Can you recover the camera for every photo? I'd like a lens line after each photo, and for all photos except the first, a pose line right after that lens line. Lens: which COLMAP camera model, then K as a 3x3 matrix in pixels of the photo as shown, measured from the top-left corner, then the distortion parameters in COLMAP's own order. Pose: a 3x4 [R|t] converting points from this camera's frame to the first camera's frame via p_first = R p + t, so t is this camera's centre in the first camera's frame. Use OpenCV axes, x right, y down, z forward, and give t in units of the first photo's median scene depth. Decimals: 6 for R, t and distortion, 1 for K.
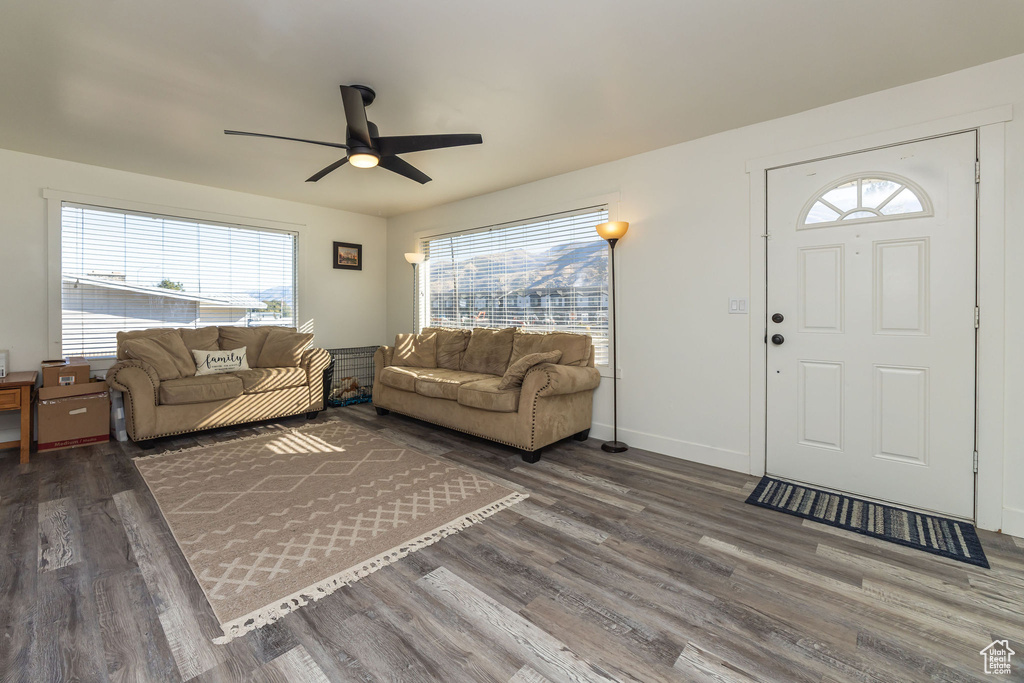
lens RADIAL K [[416.4, 0, 502.7], [0, 416.4, 319.9], [0, 0, 1]] dist [-0.001659, -0.000028]
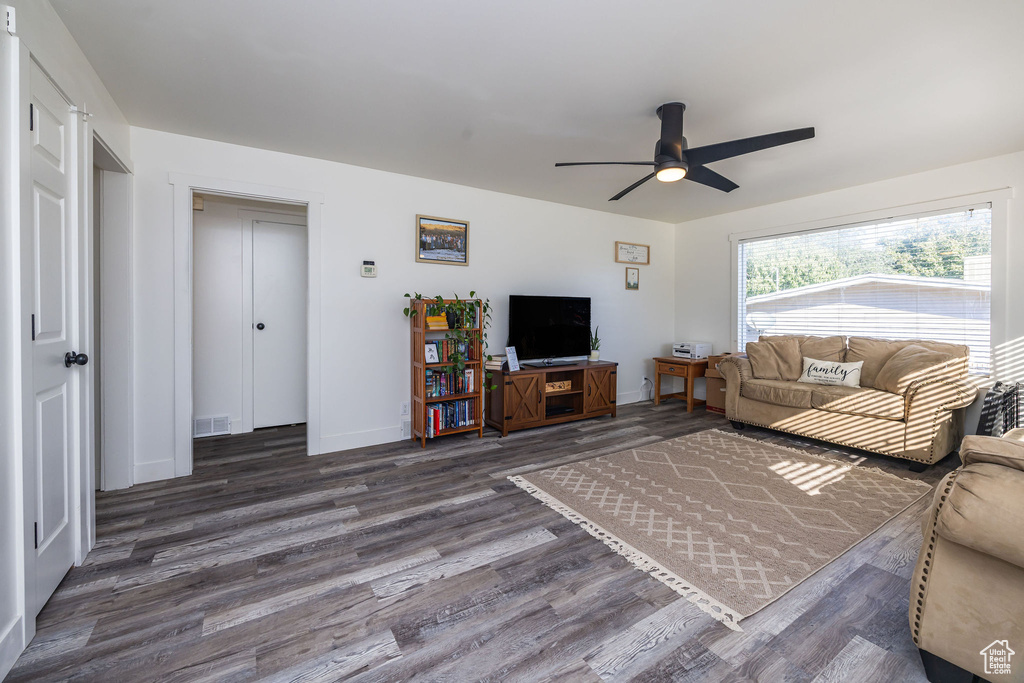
lens RADIAL K [[416.4, 0, 502.7], [0, 416.4, 319.9], [0, 0, 1]] dist [-0.001659, -0.000028]
pose [[-0.269719, 0.008499, -0.962902, 0.980226], [-0.028321, 0.999458, 0.016754, -0.048519], [0.962523, 0.031789, -0.269332, 1.077153]]
